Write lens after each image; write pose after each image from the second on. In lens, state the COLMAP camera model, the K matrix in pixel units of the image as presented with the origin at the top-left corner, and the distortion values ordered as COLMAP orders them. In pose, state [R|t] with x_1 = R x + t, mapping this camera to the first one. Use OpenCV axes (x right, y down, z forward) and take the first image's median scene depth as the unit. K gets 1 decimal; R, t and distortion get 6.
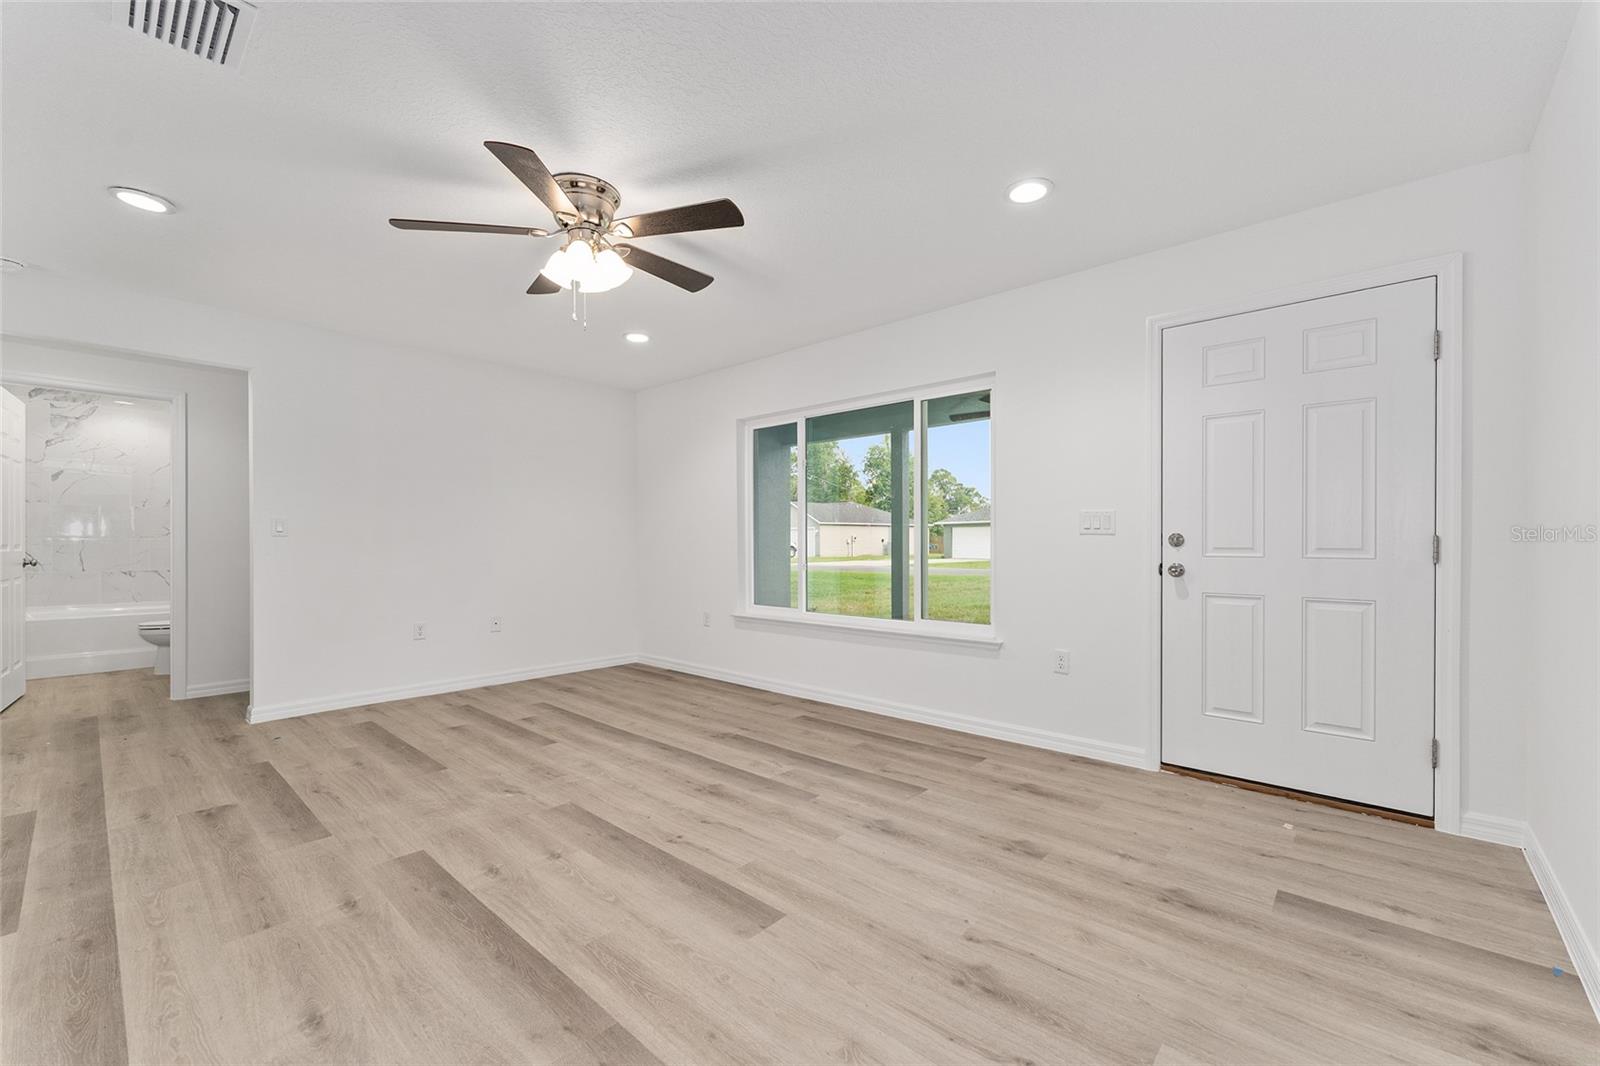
lens RADIAL K [[646.3, 0, 801.9], [0, 646.3, 542.9], [0, 0, 1]] dist [-0.001603, -0.000538]
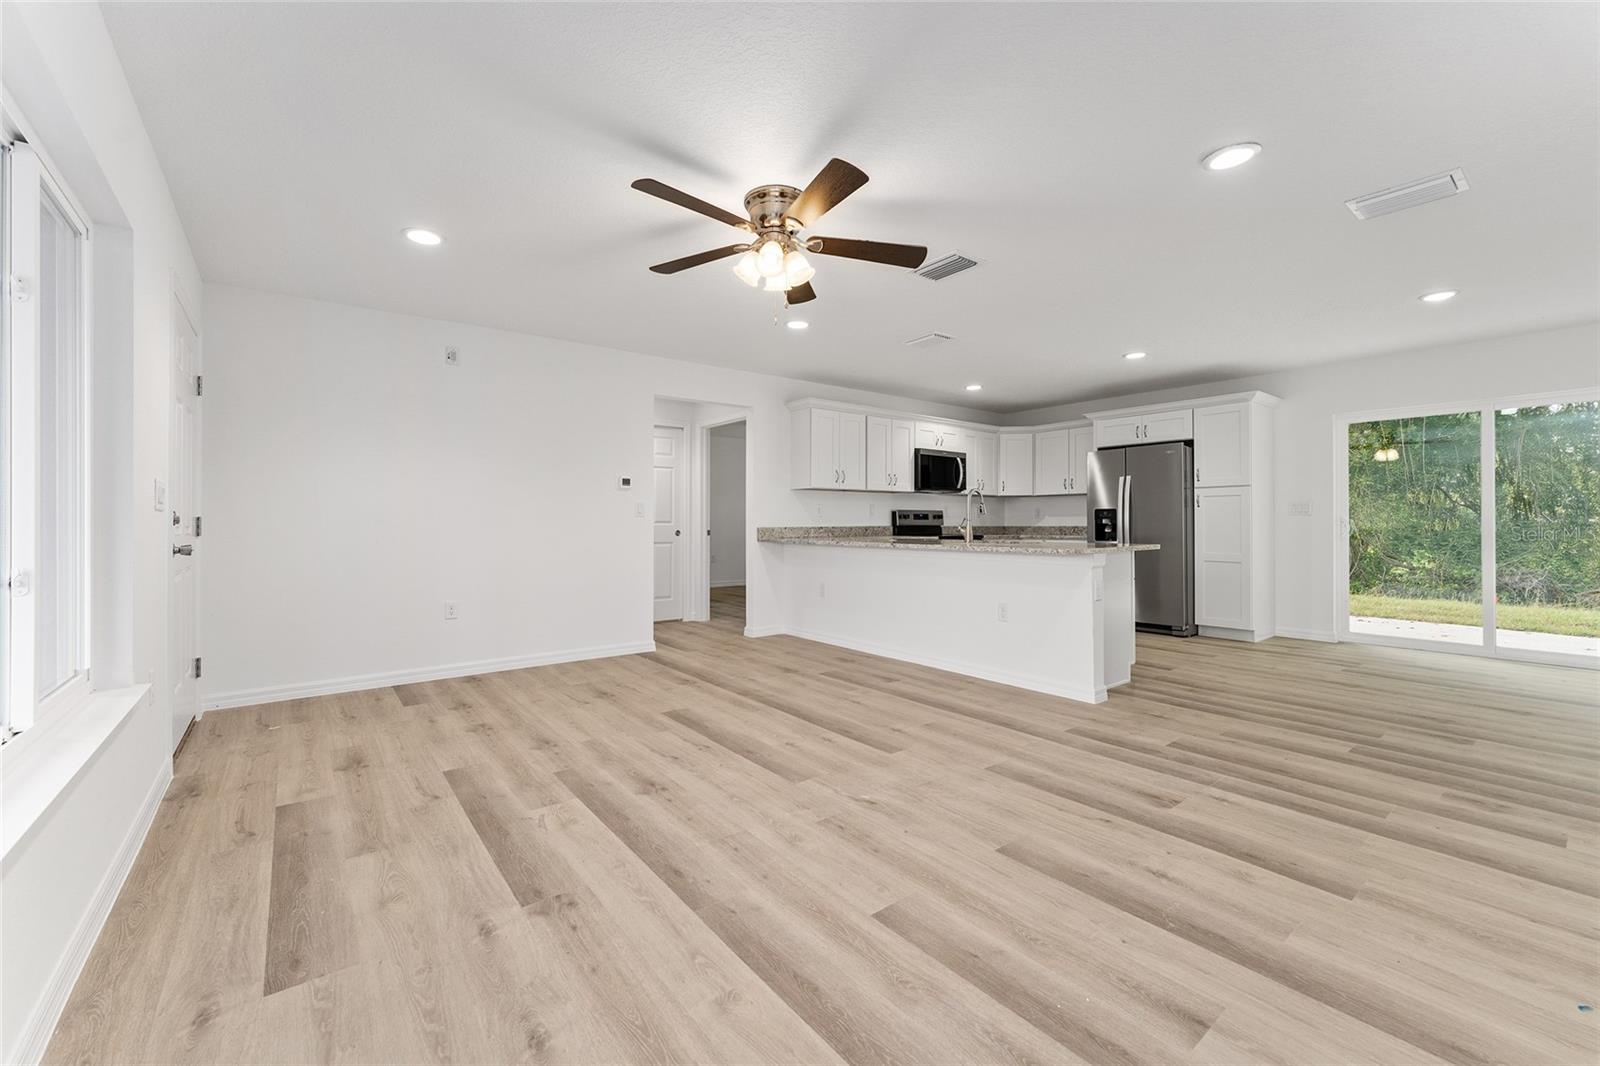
lens RADIAL K [[650.2, 0, 798.0], [0, 650.2, 519.5], [0, 0, 1]] dist [-0.002075, -0.000153]
pose [[-0.984175, 0.003961, 0.177154, -0.499171], [0.003450, 0.999989, -0.003189, 0.003325], [-0.177165, -0.002527, -0.984178, 1.828342]]
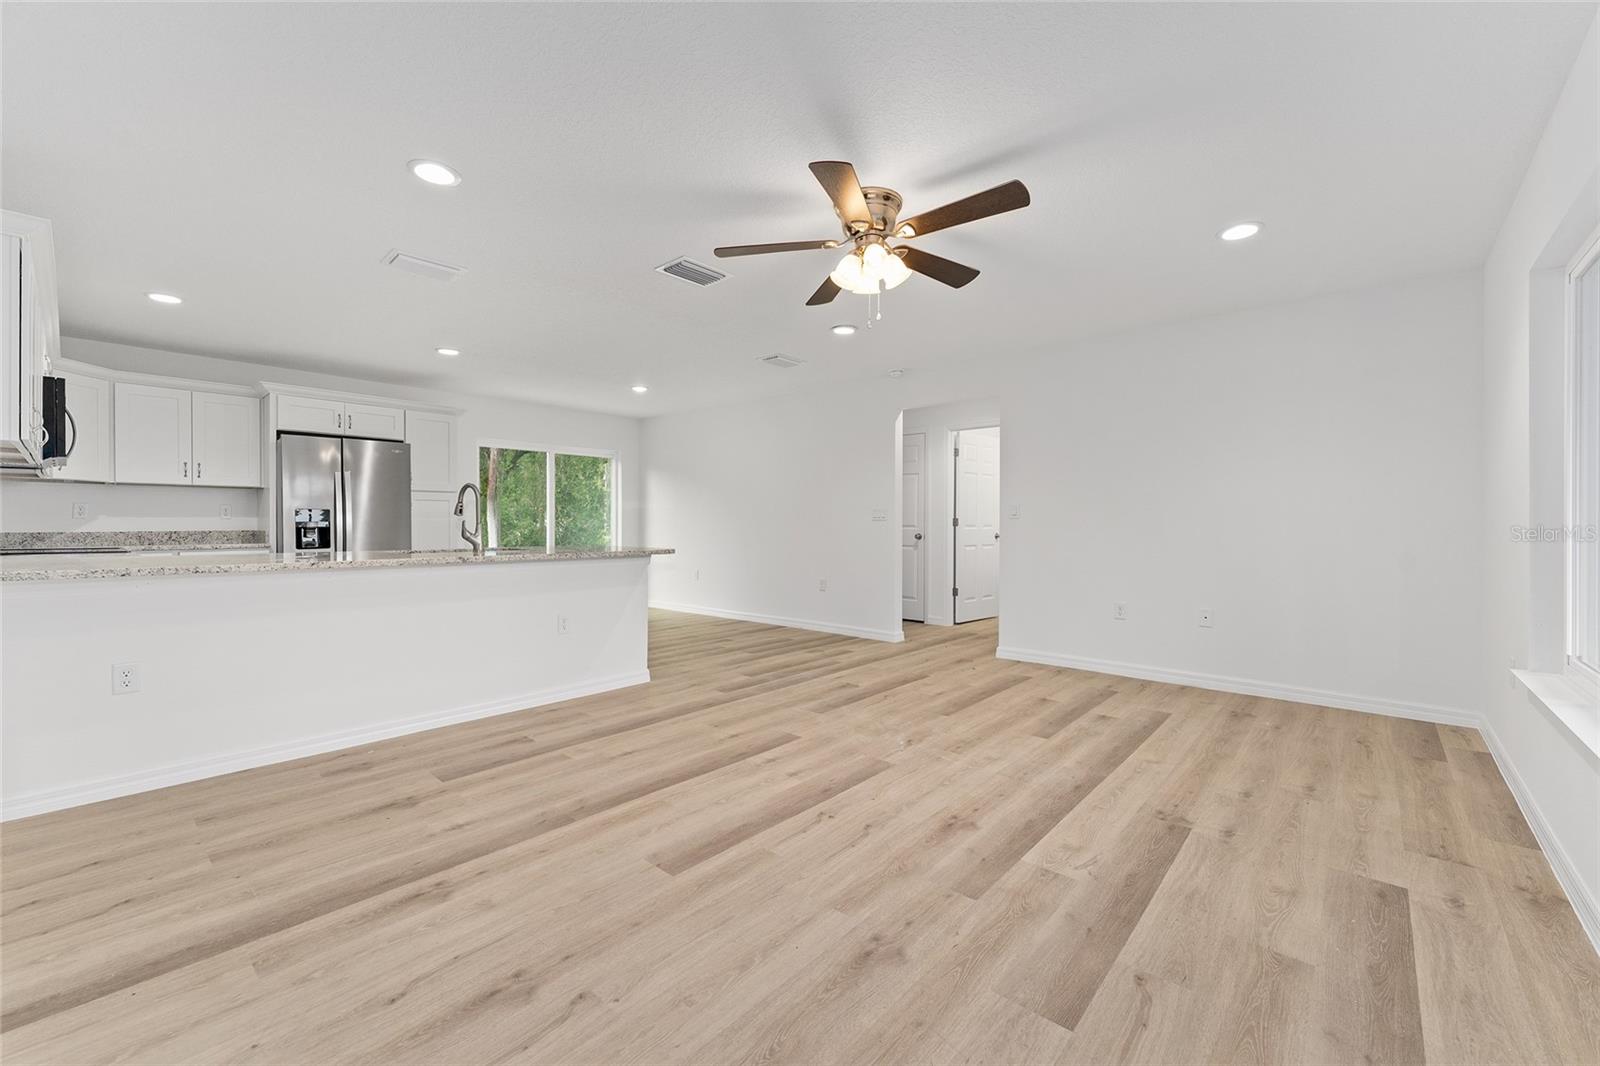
lens RADIAL K [[642.8, 0, 796.8], [0, 642.8, 526.0], [0, 0, 1]] dist [0.000023, -0.000166]
pose [[0.005556, 0.005727, -0.999968, 0.660174], [-0.002072, 0.999982, 0.005715, -0.002662], [0.999982, 0.002041, 0.005568, 0.768566]]
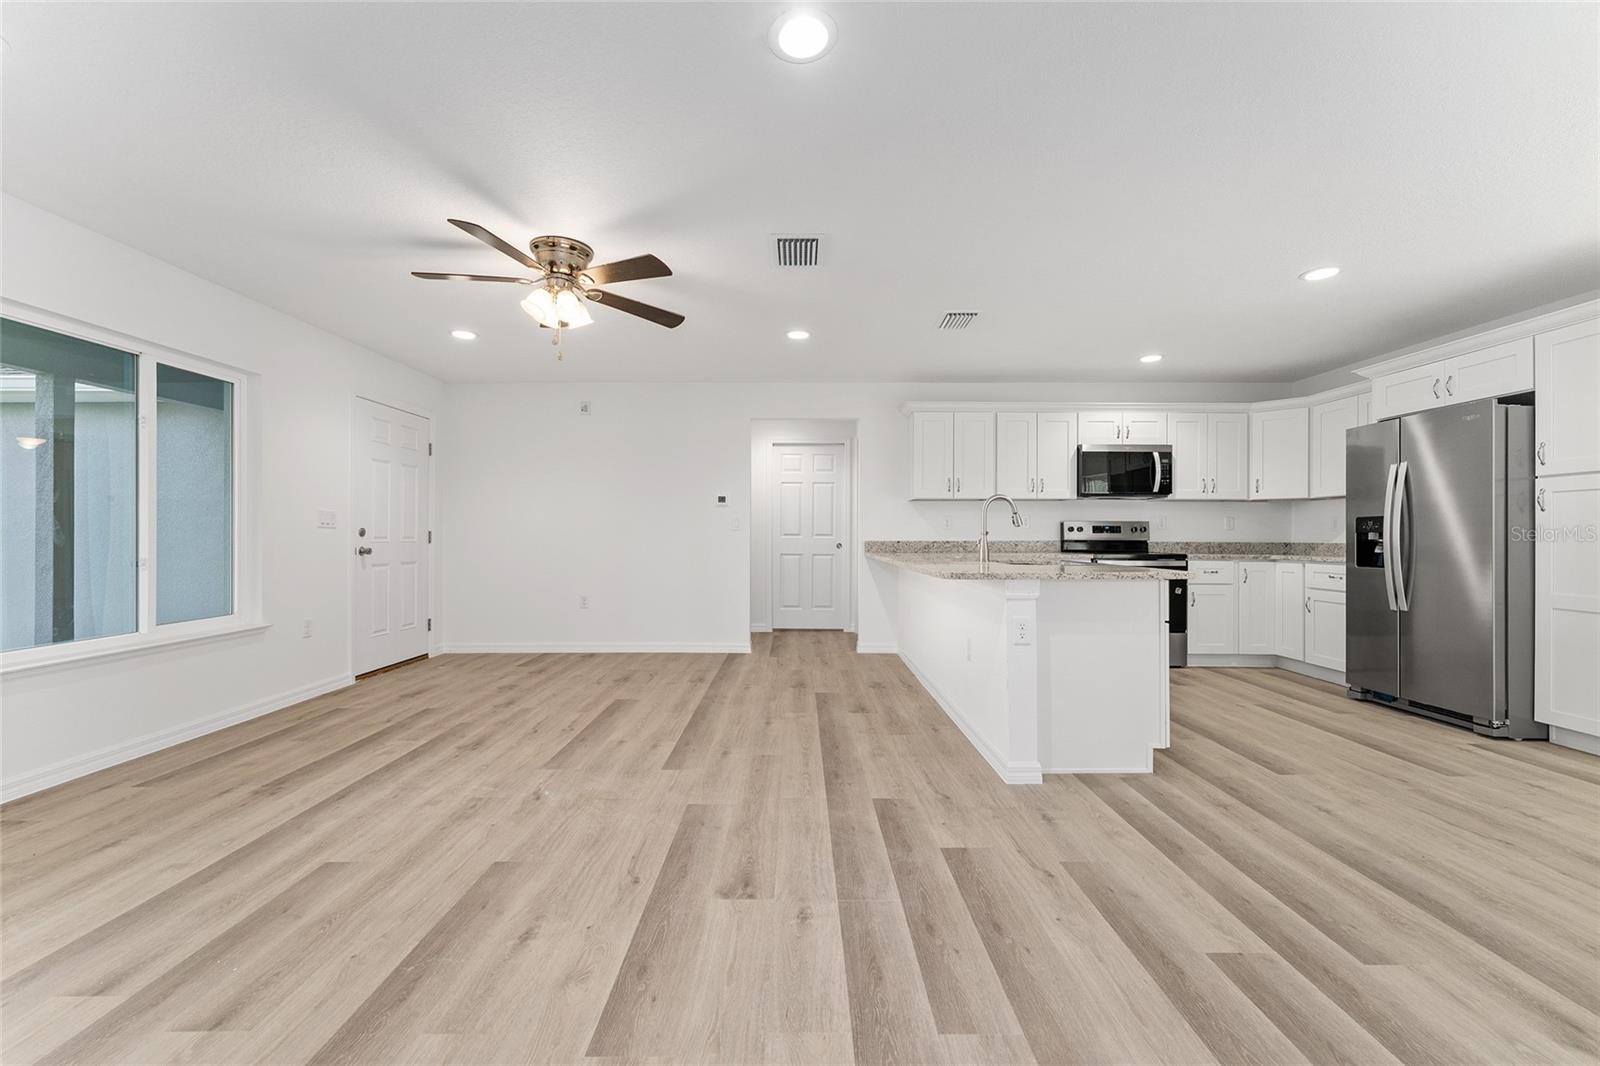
lens RADIAL K [[643.6, 0, 799.3], [0, 643.6, 538.2], [0, 0, 1]] dist [-0.001738, -0.000626]
pose [[-0.669035, -0.003199, 0.743224, -1.359695], [0.000671, 0.999988, 0.004908, 0.002775], [-0.743230, 0.003783, -0.669025, 1.300669]]
